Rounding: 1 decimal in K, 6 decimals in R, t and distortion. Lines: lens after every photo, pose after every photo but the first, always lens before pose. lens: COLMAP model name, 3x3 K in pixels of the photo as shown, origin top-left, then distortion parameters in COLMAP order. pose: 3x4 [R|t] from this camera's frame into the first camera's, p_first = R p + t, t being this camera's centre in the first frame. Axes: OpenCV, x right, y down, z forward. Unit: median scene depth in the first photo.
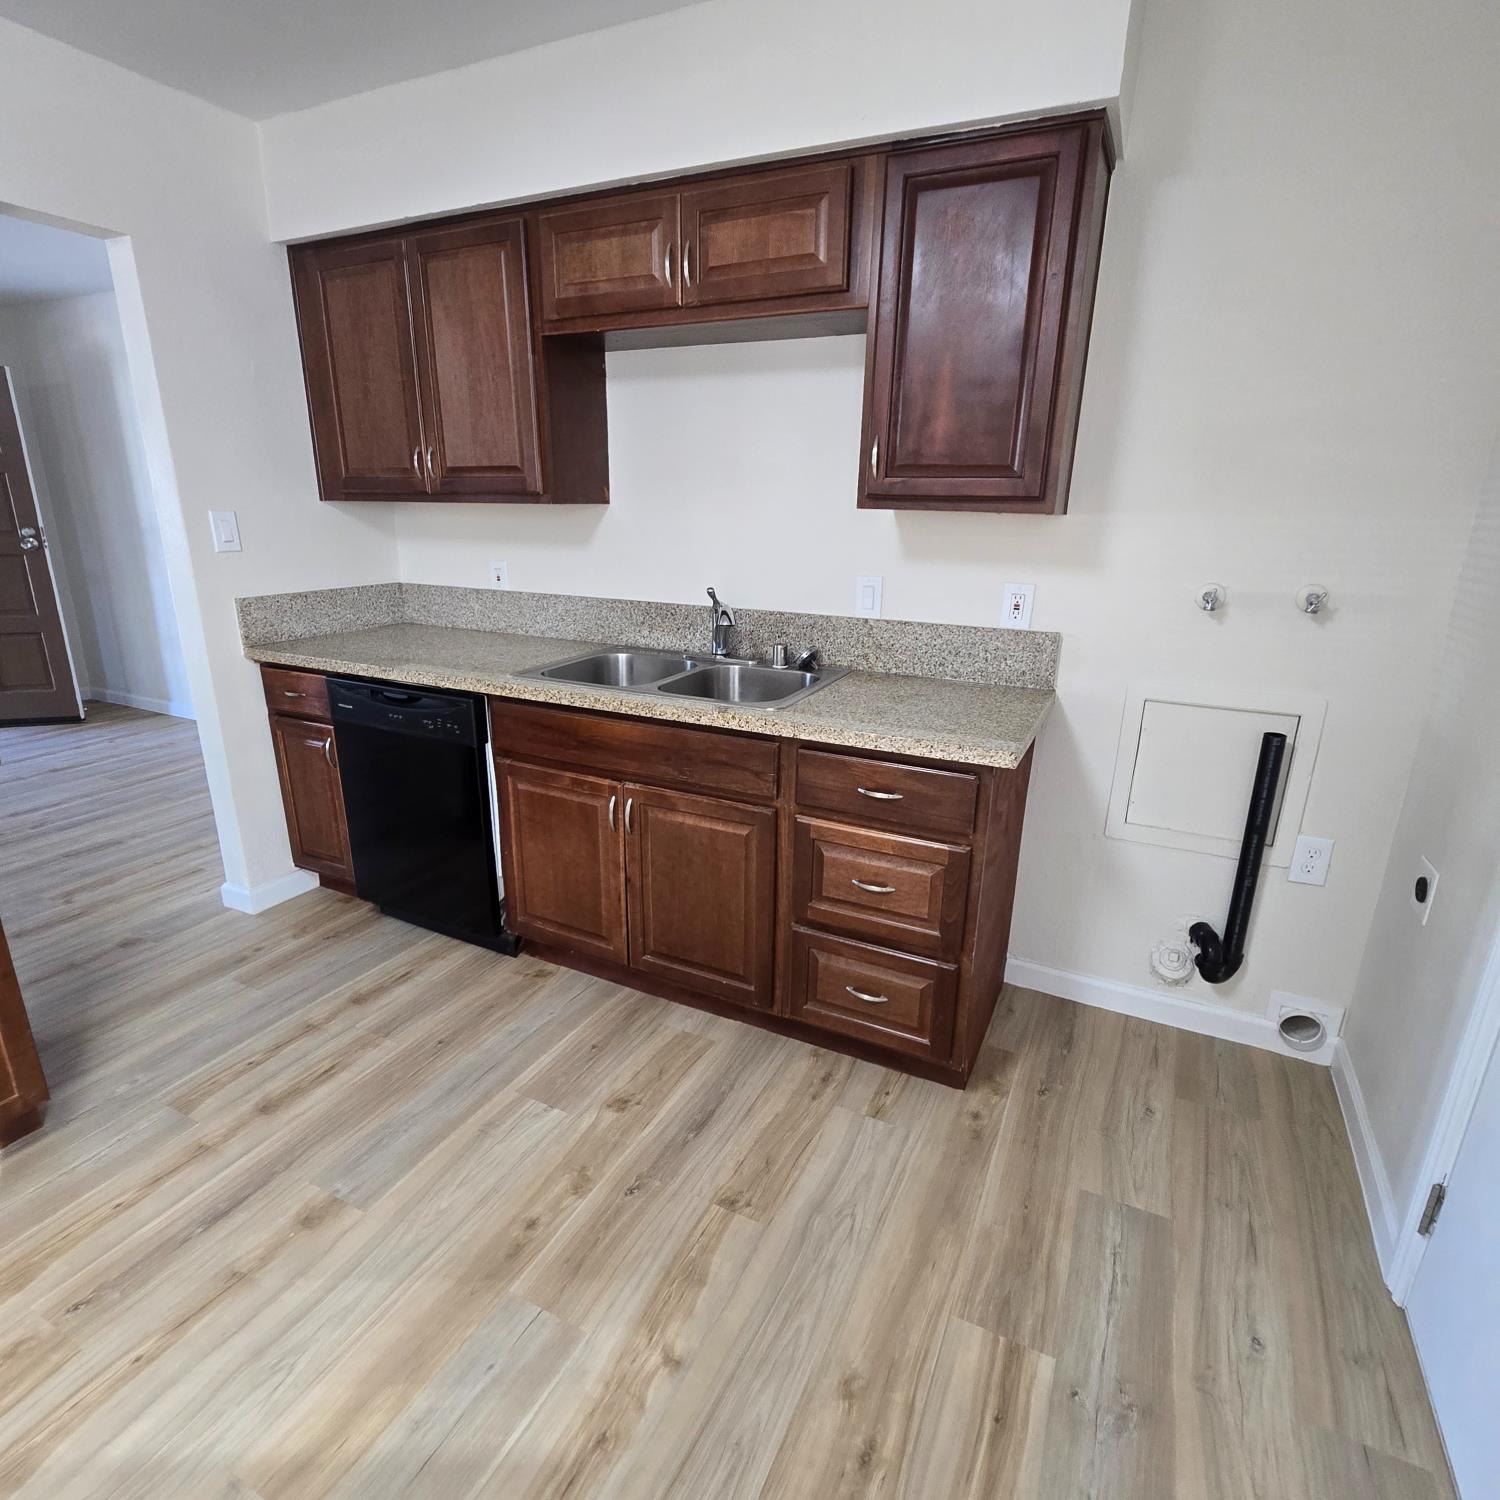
lens RADIAL K [[818.4, 0, 743.8], [0, 818.4, 748.8], [0, 0, 1]] dist [-0.003072, -0.000577]
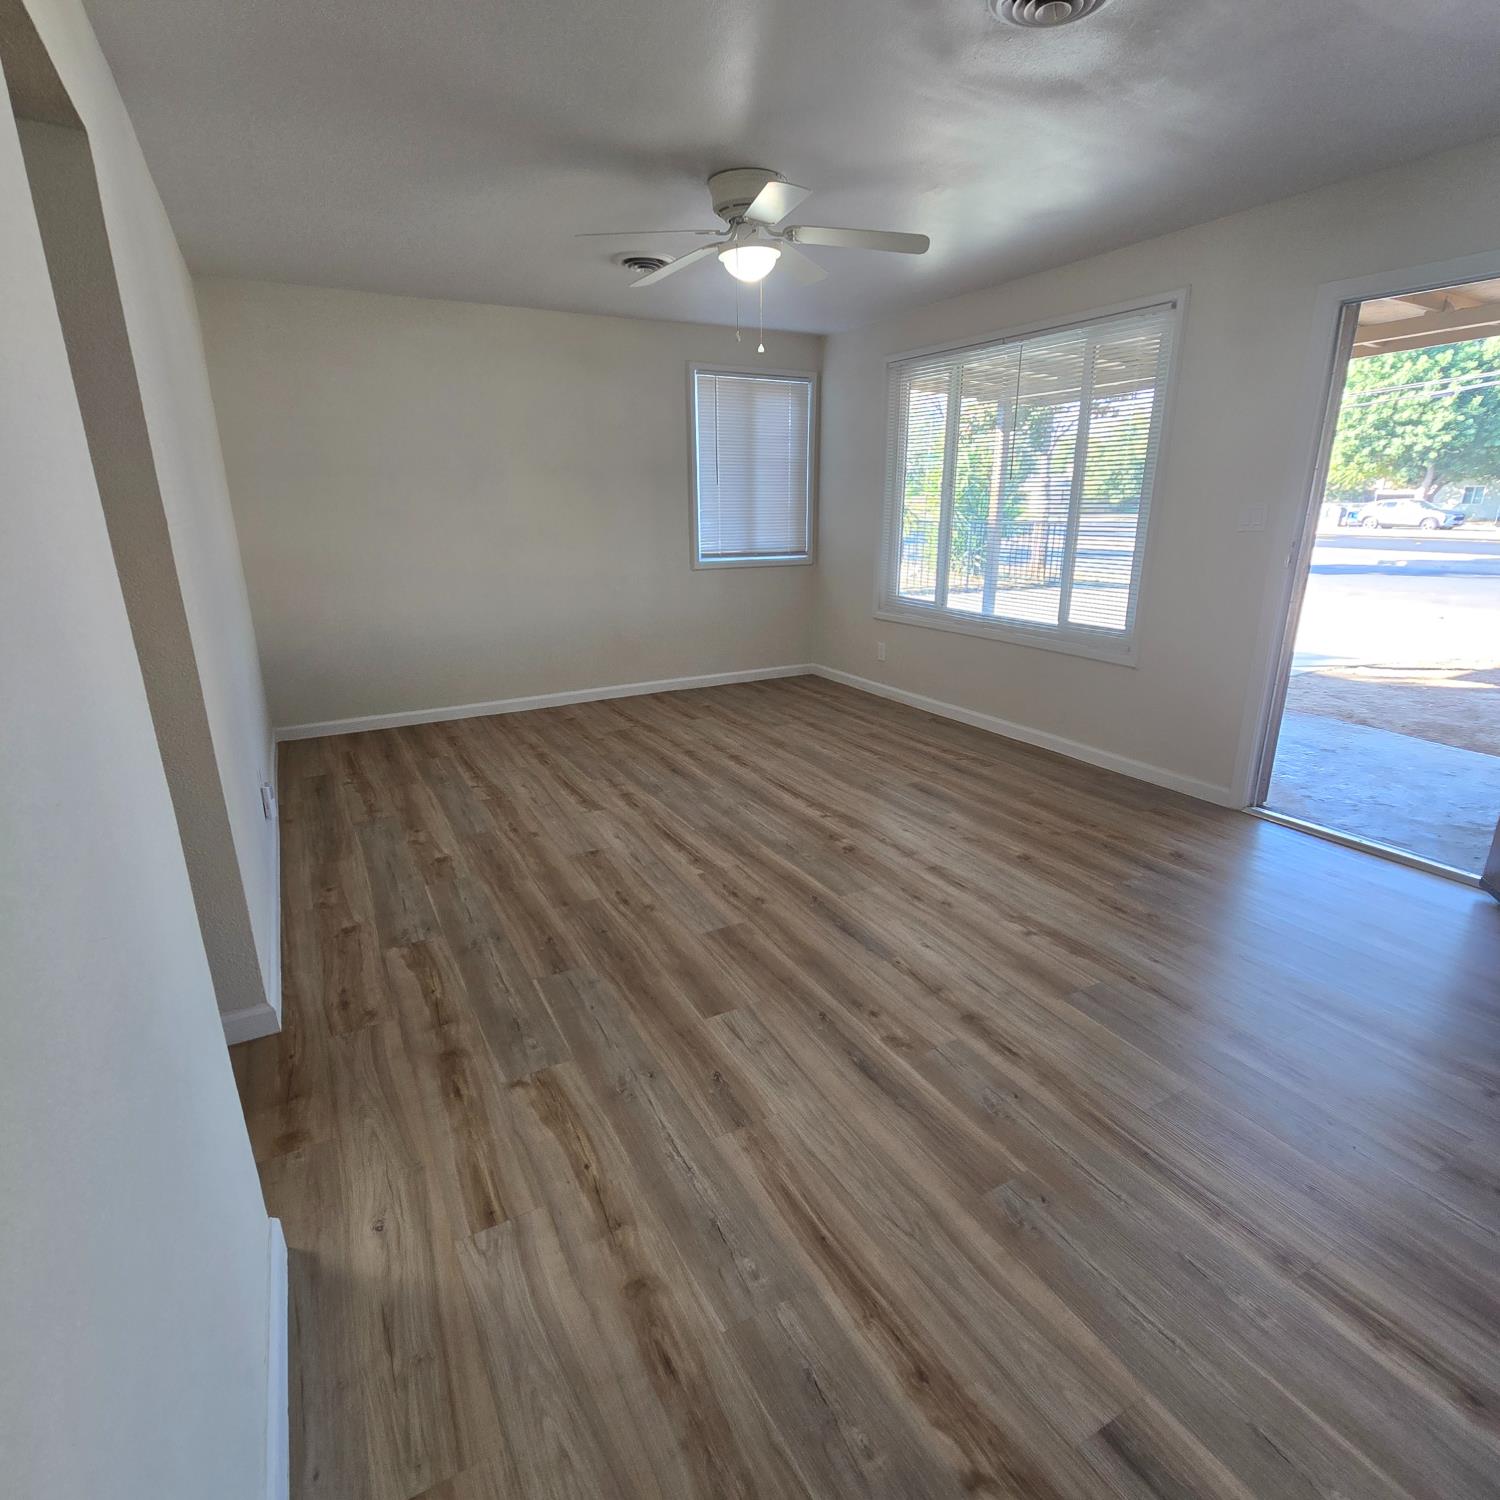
lens RADIAL K [[818.4, 0, 743.8], [0, 818.4, 748.8], [0, 0, 1]] dist [-0.003072, -0.000577]
pose [[-0.575523, 0.231326, -0.784386, -0.434245], [-0.236483, 0.871103, 0.430413, -0.374030], [0.782847, 0.433206, -0.446635, 1.249029]]
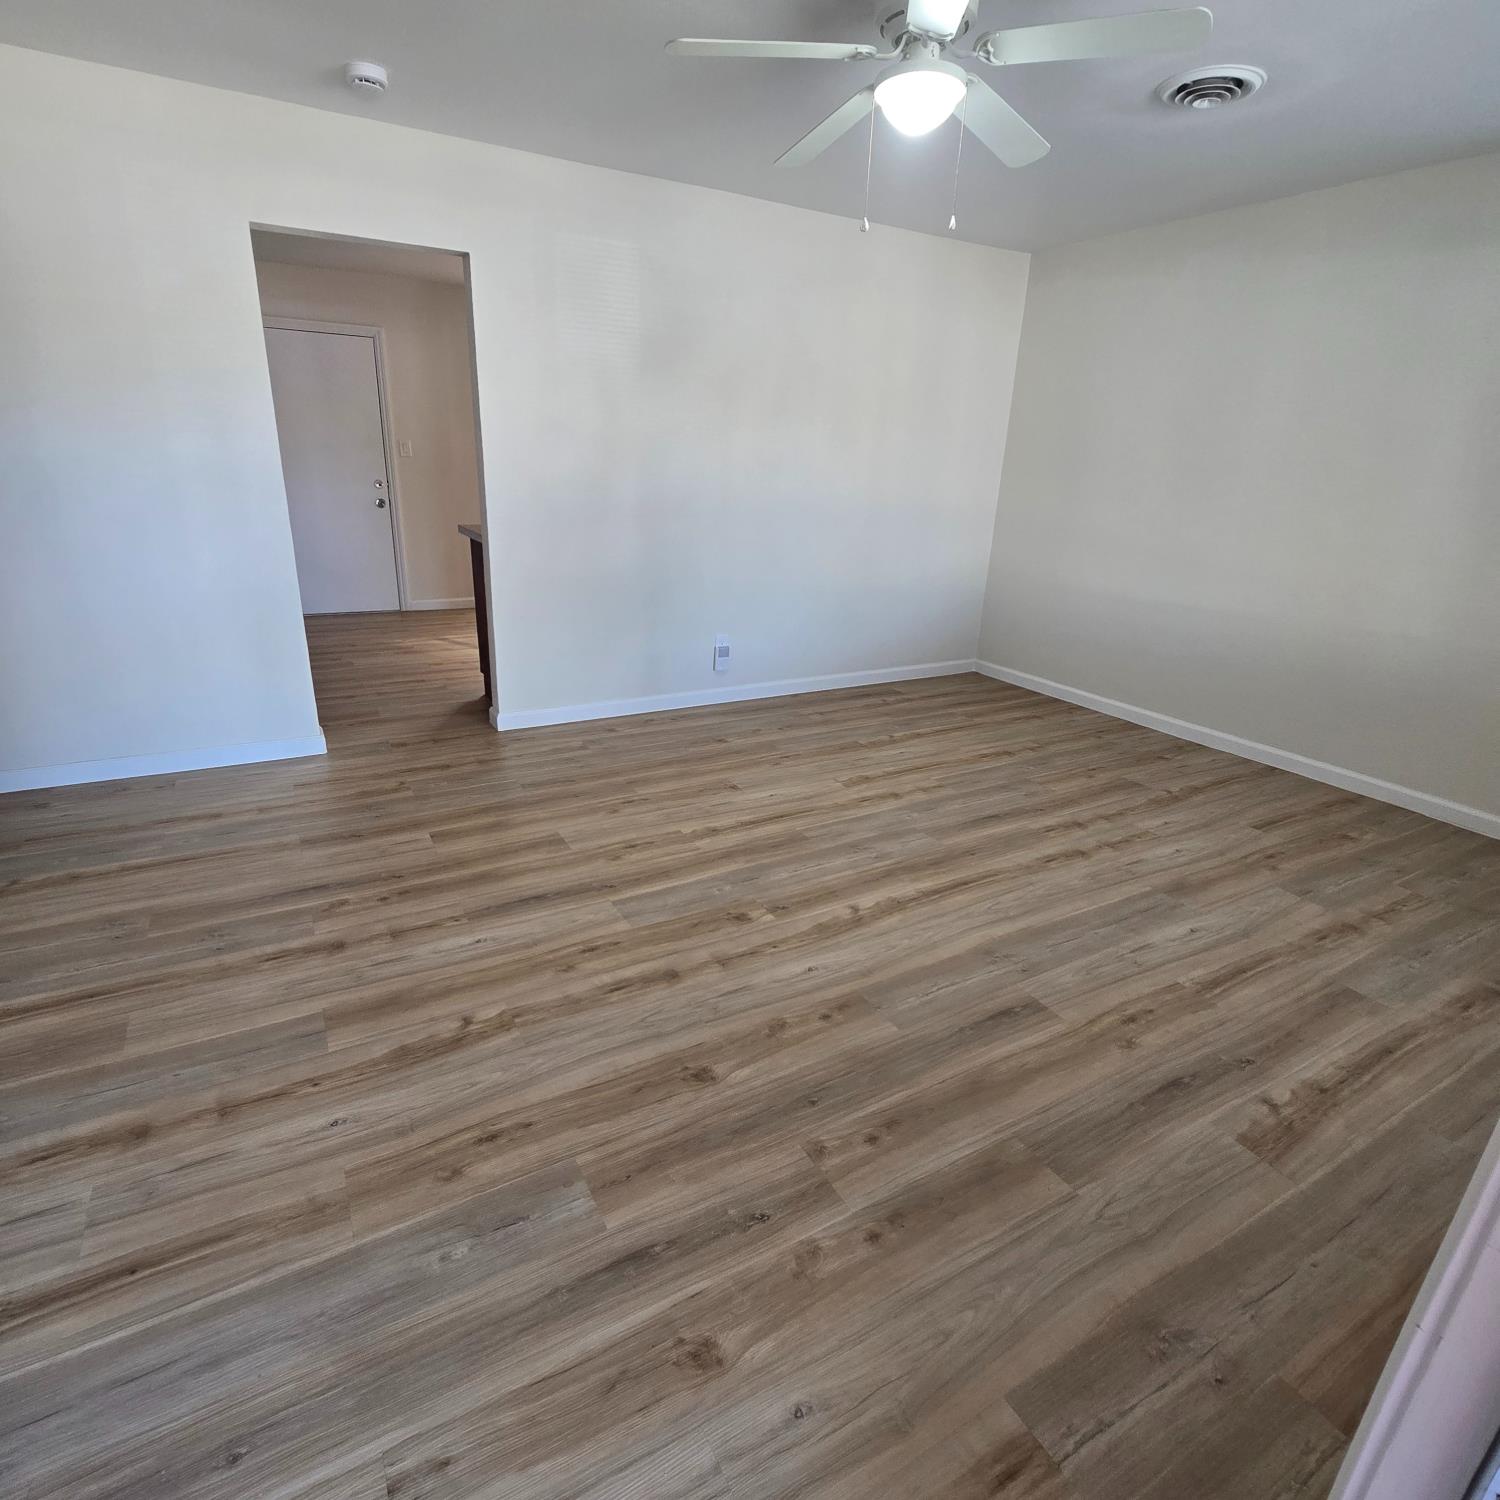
lens RADIAL K [[818.4, 0, 743.8], [0, 818.4, 748.8], [0, 0, 1]] dist [-0.003072, -0.000577]
pose [[-0.828293, -0.230108, 0.510863, -1.696225], [0.117039, 0.820602, 0.559387, -0.417455], [-0.547934, 0.523128, -0.652768, 1.372473]]
